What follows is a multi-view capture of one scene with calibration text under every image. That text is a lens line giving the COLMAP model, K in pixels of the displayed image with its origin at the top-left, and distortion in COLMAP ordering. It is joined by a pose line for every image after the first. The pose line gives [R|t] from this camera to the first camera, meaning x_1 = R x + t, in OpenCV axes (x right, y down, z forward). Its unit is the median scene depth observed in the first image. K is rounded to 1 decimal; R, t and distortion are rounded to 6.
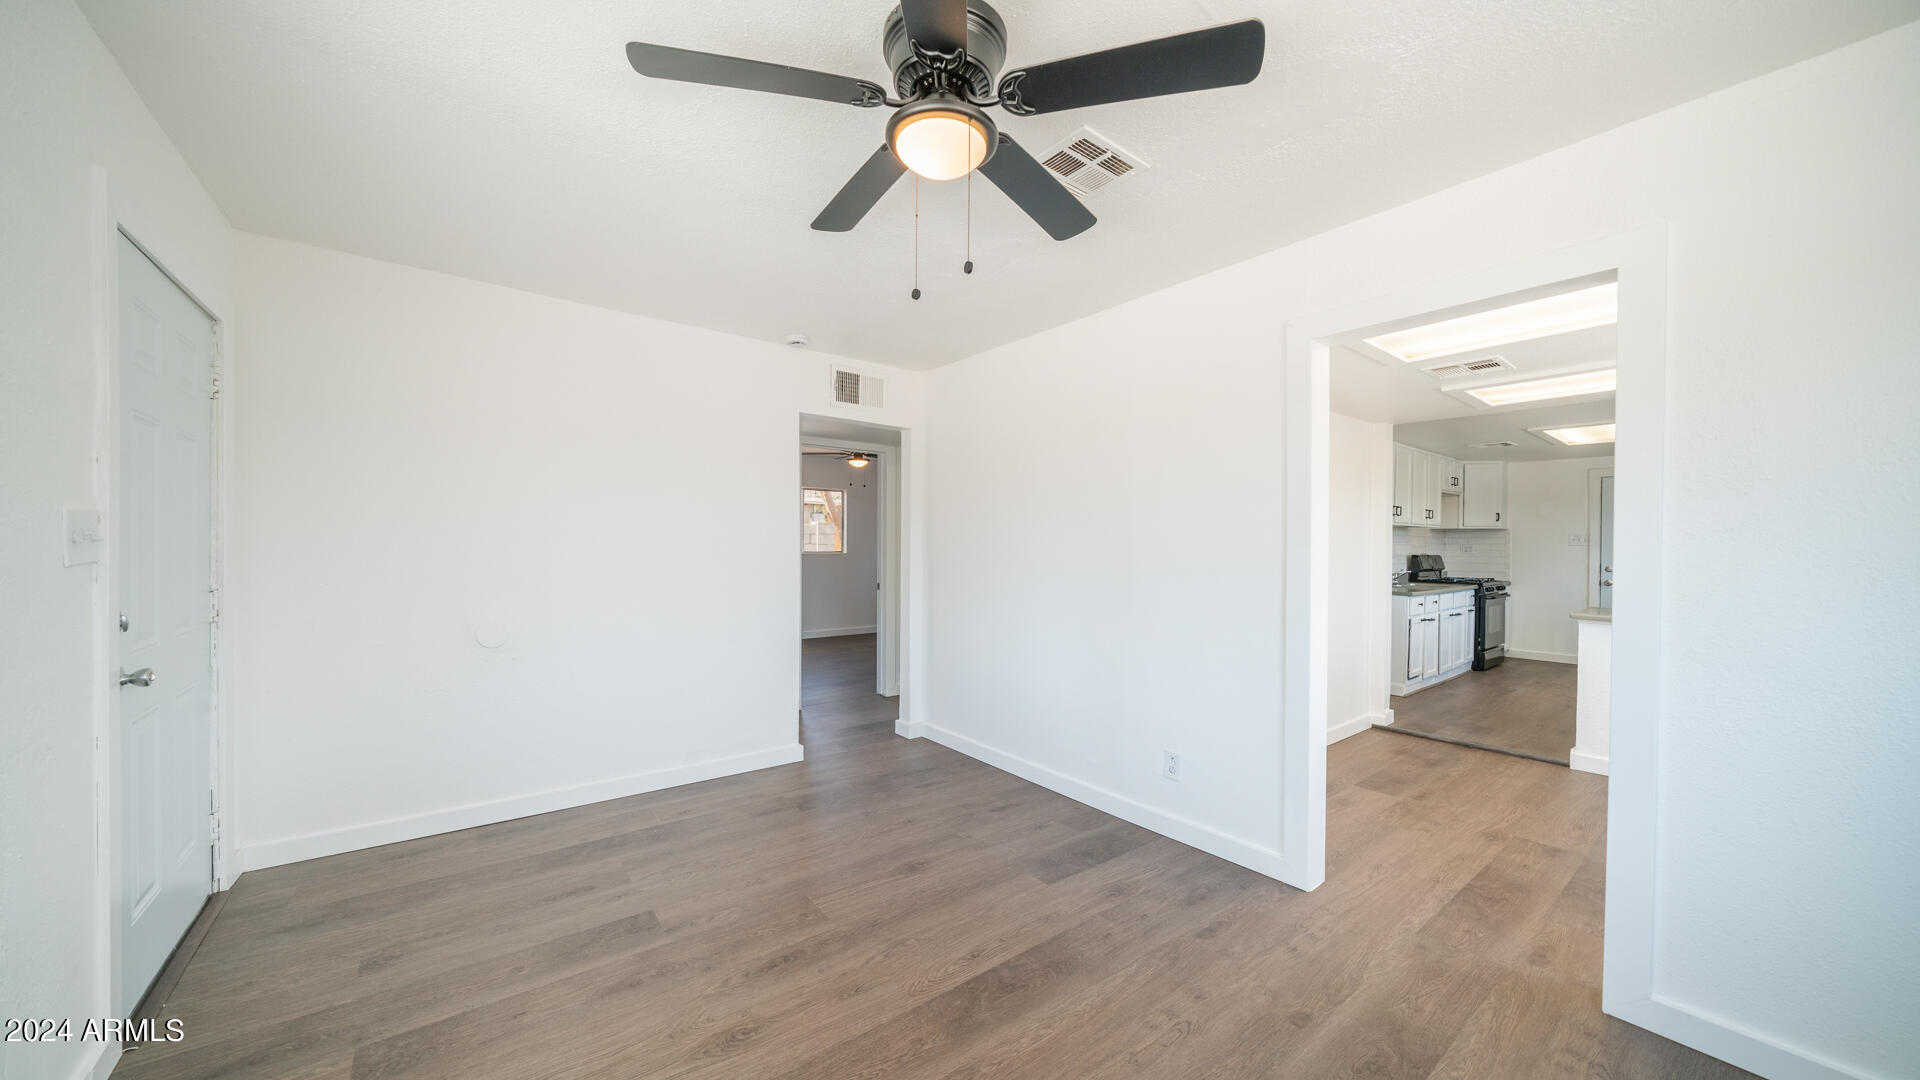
lens RADIAL K [[659.9, 0, 922.6], [0, 659.9, 553.6], [0, 0, 1]] dist [-0.018843, 0.001504]
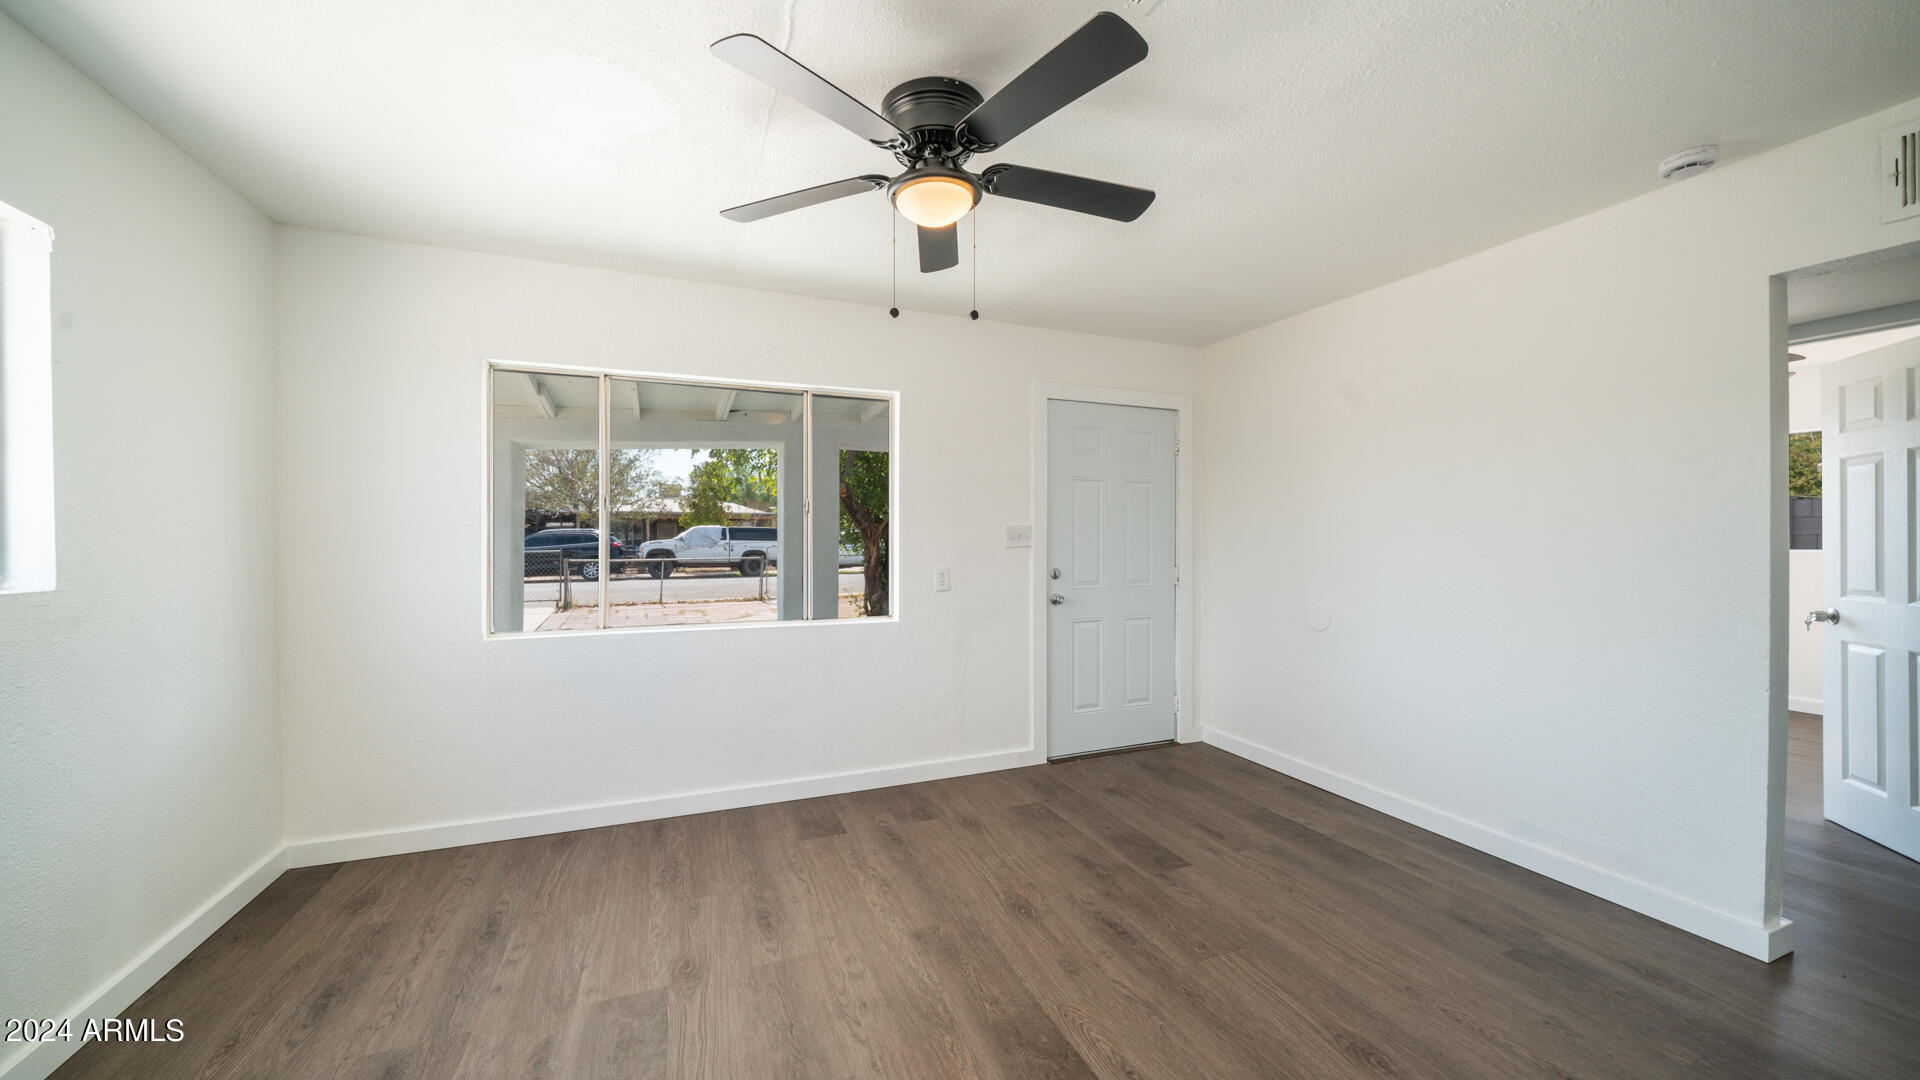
lens RADIAL K [[659.9, 0, 953.9], [0, 659.9, 537.9], [0, 0, 1]] dist [-0.018843, 0.001504]
pose [[-0.239898, -0.004748, -0.970787, 0.804709], [-0.014910, 0.999888, -0.001206, -0.005393], [0.970684, 0.014185, -0.239941, 0.904498]]
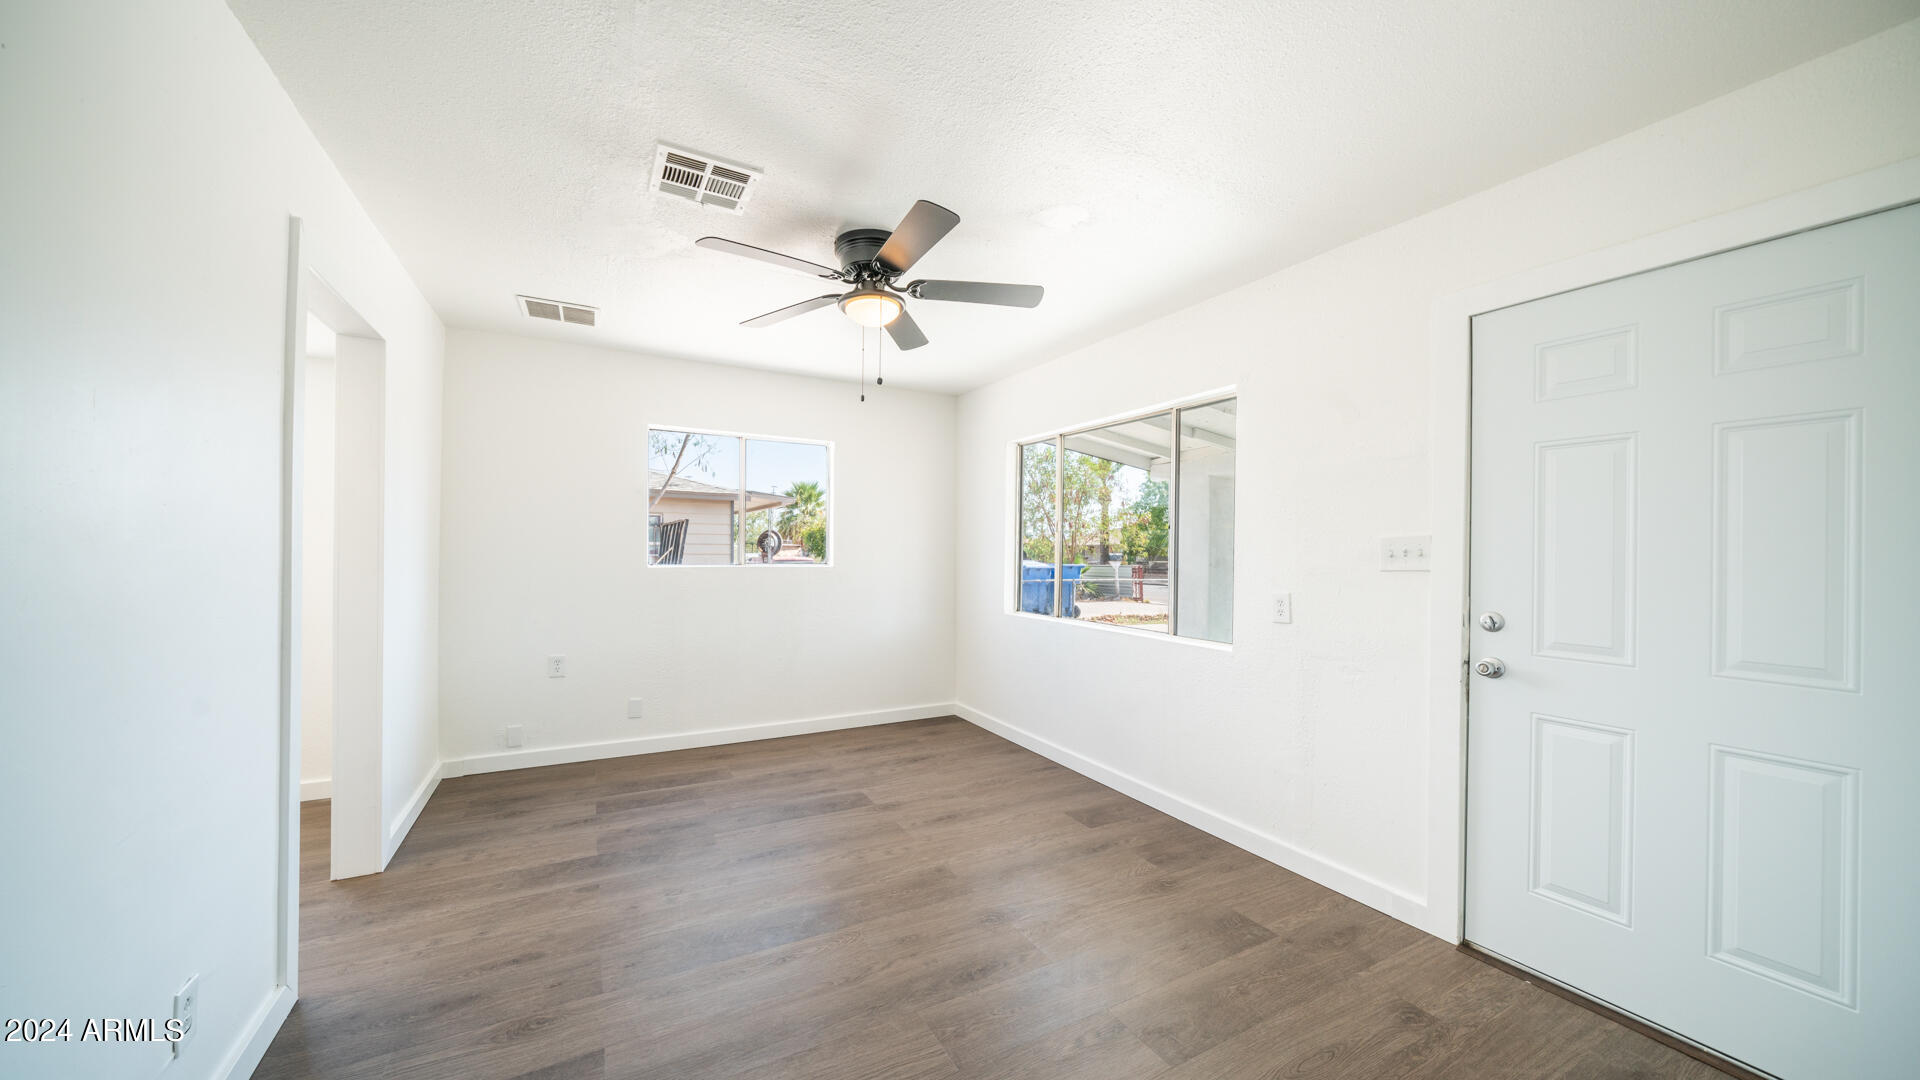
lens RADIAL K [[659.9, 0, 931.7], [0, 659.9, 539.1], [0, 0, 1]] dist [-0.018843, 0.001504]
pose [[-0.990287, -0.016871, 0.138010, -0.252144], [-0.016615, 0.999857, 0.003006, -0.028764], [-0.138041, 0.000684, -0.990426, 1.812220]]
